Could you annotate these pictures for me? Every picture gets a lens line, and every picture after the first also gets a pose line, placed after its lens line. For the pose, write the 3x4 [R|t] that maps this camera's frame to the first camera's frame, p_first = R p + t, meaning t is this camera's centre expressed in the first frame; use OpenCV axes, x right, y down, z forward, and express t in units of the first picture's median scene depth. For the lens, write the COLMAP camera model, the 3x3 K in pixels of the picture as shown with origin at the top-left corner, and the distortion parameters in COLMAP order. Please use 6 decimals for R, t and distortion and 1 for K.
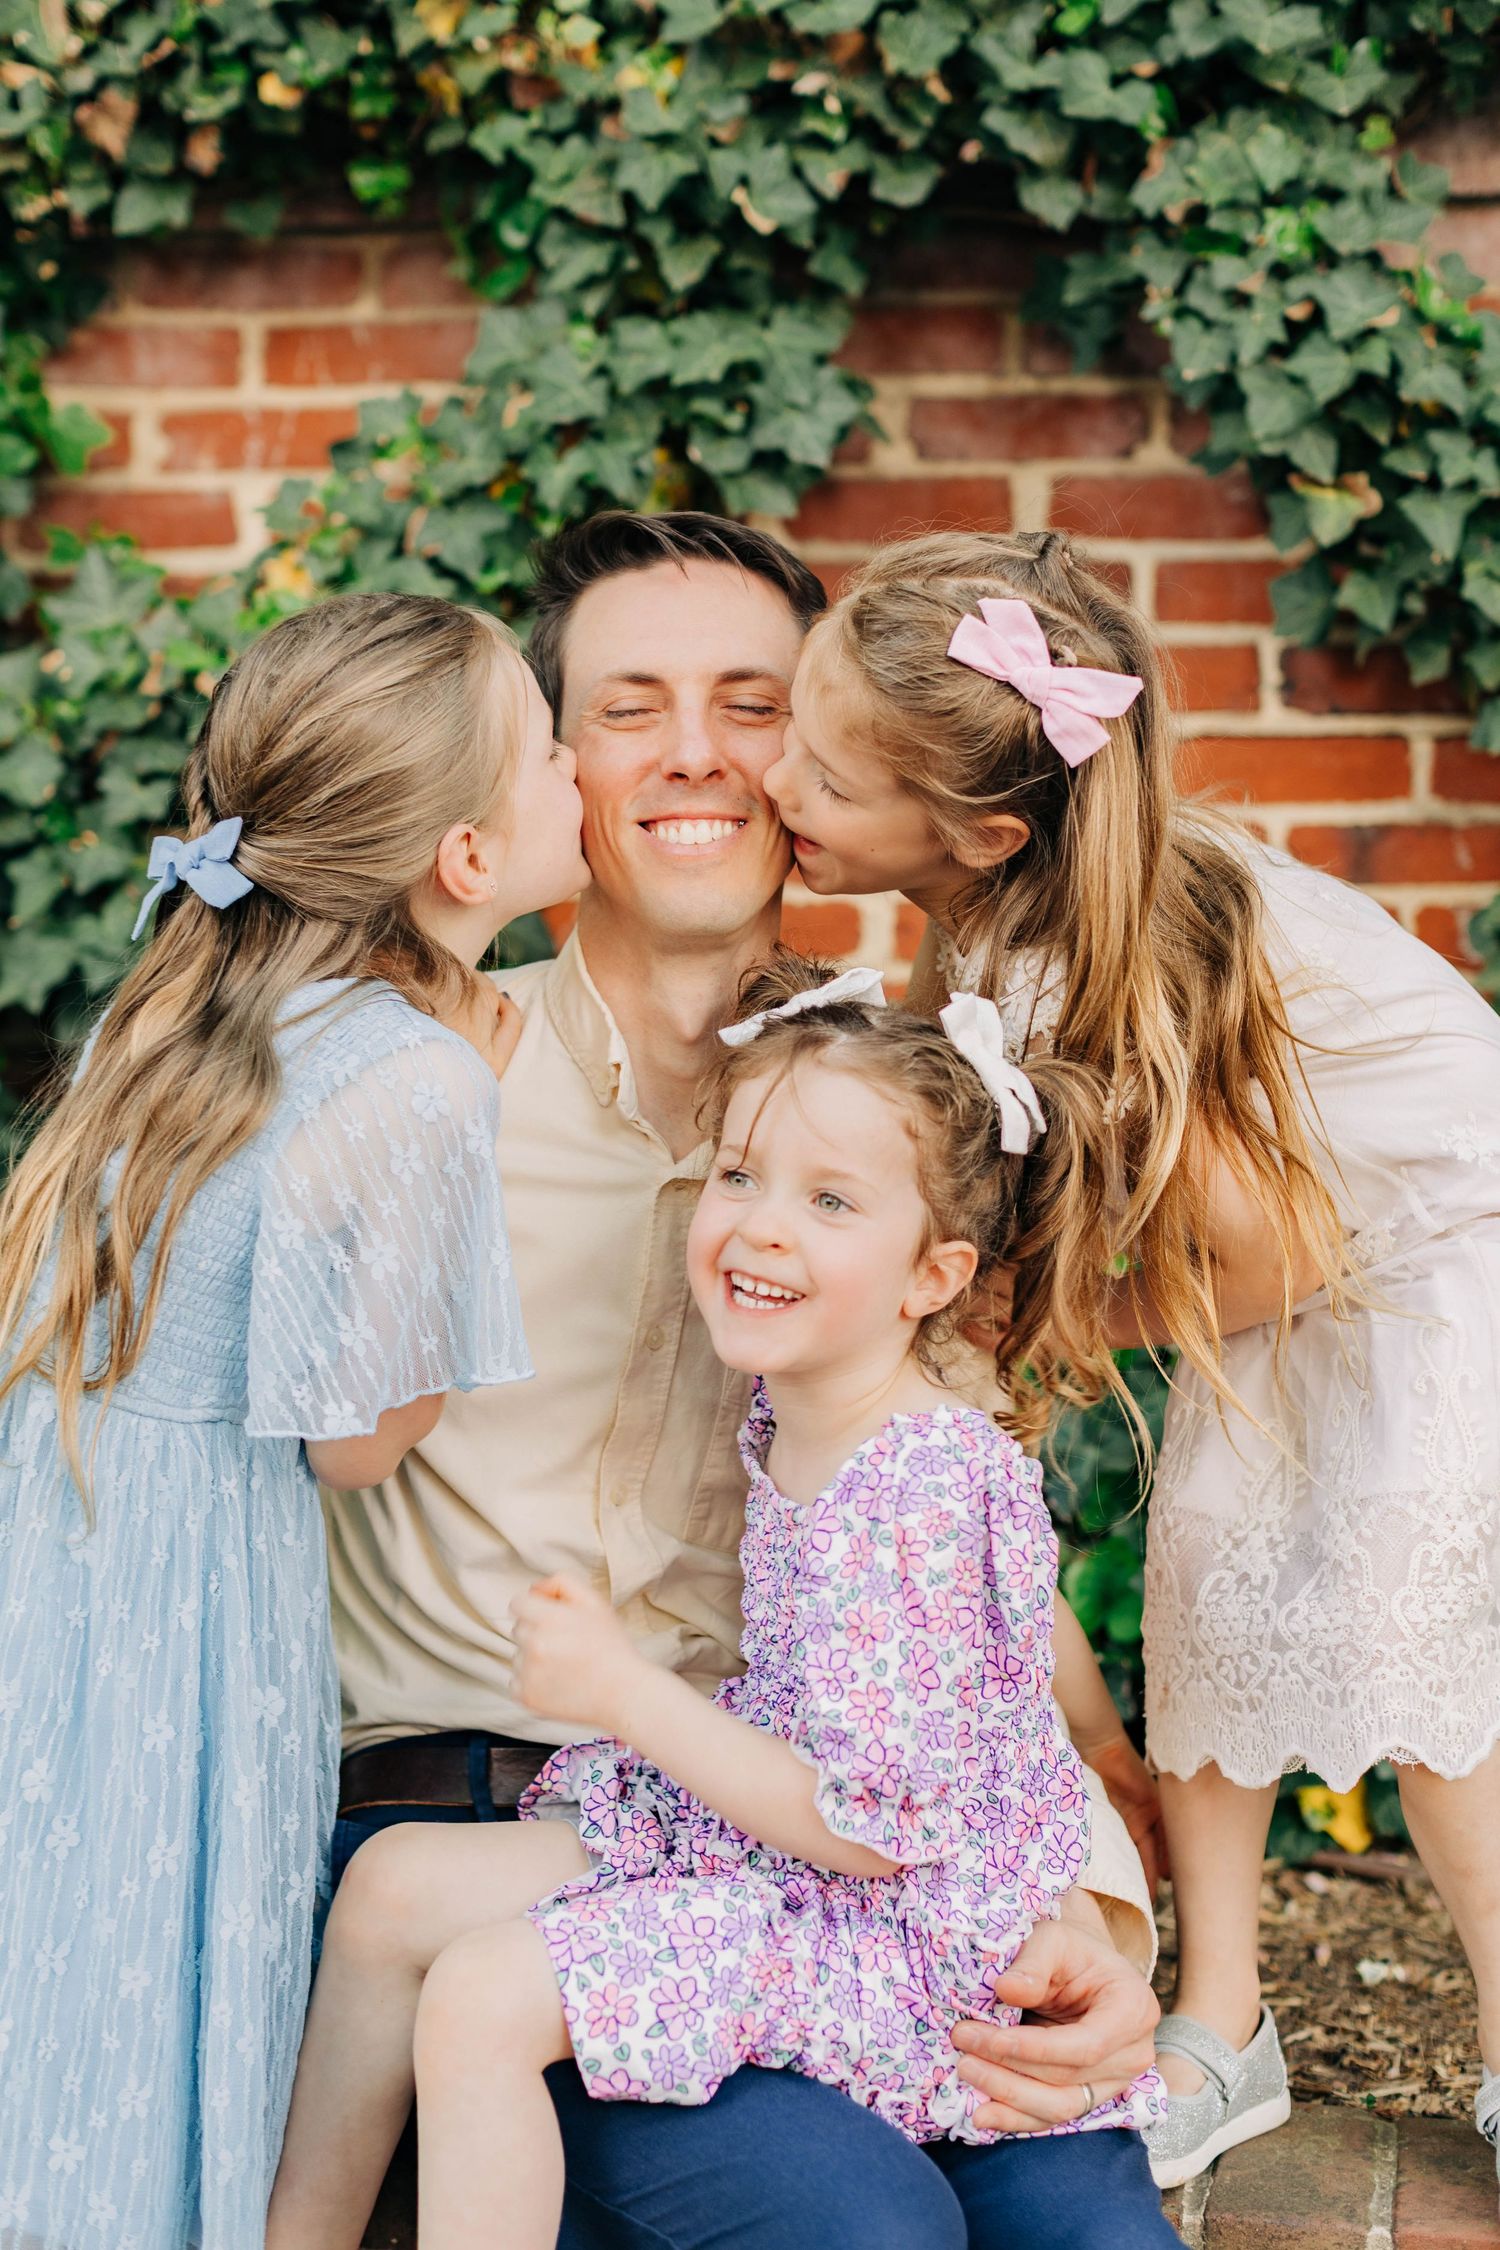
lens RADIAL K [[3291.1, 0, 827.6], [0, 3291.1, 996.7], [0, 0, 1]] dist [0.010757, 0.073256]
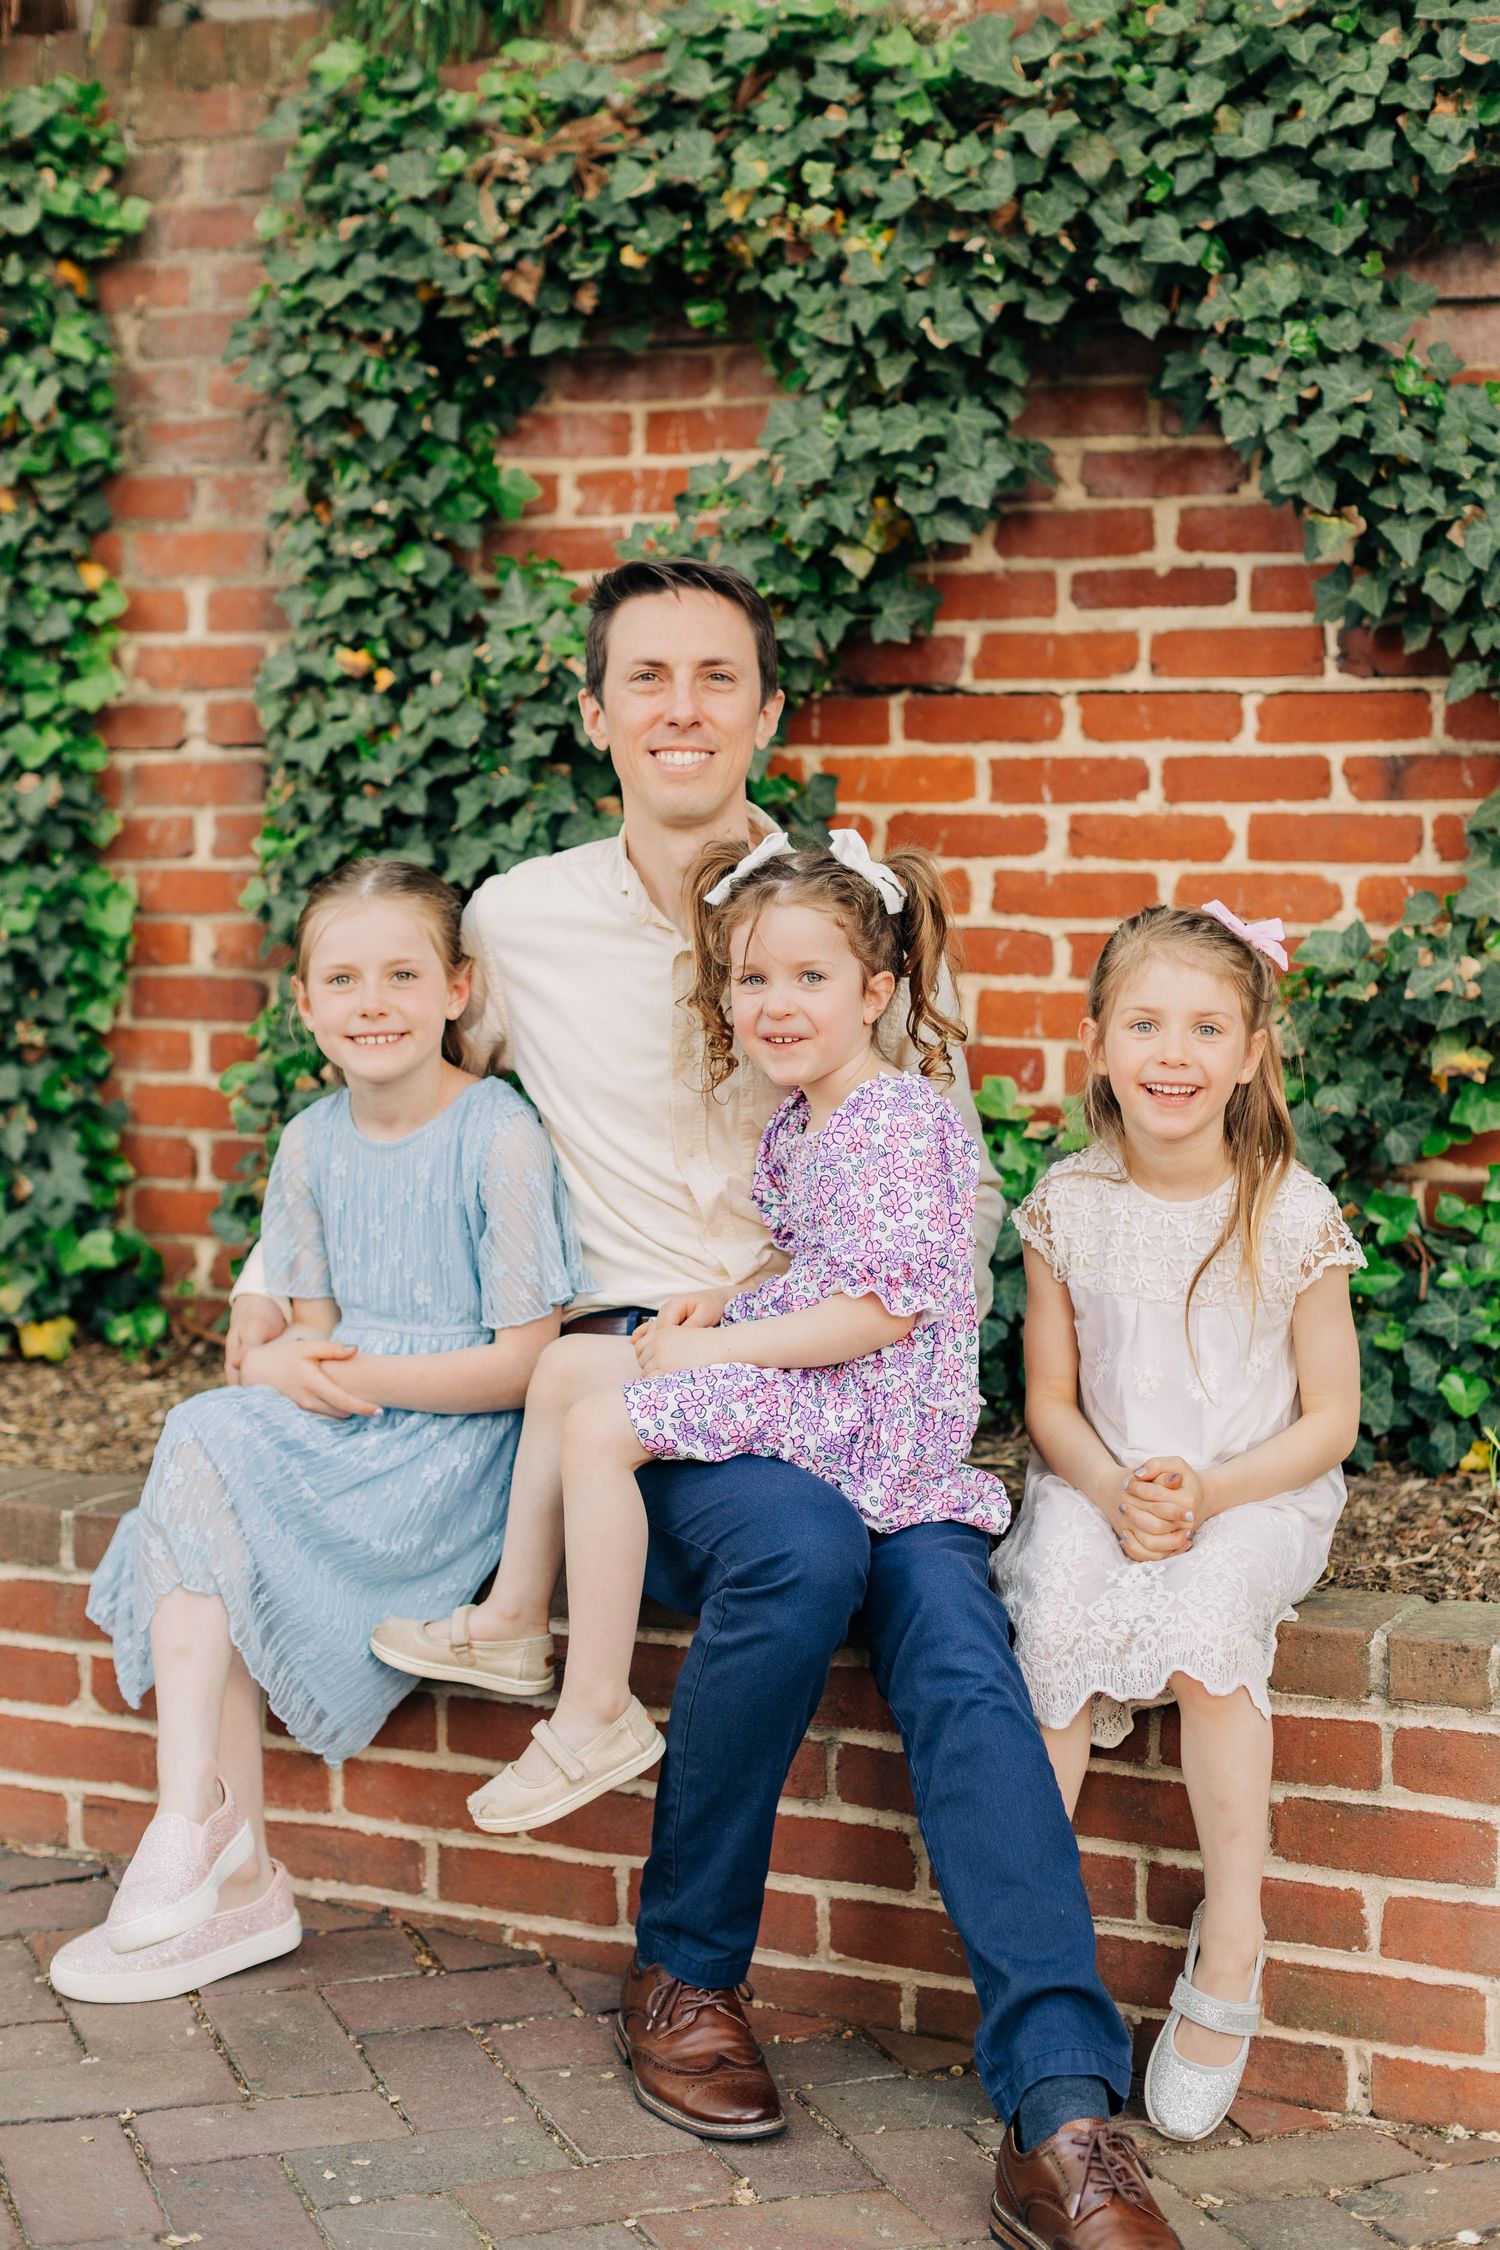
lens RADIAL K [[3291.1, 0, 827.6], [0, 3291.1, 996.7], [0, 0, 1]] dist [0.010757, 0.073256]
pose [[0.978518, 0.008851, -0.205972, 0.228074], [-0.007636, 0.999948, 0.006696, 0.043397], [0.206021, -0.004979, 0.978535, -0.422928]]
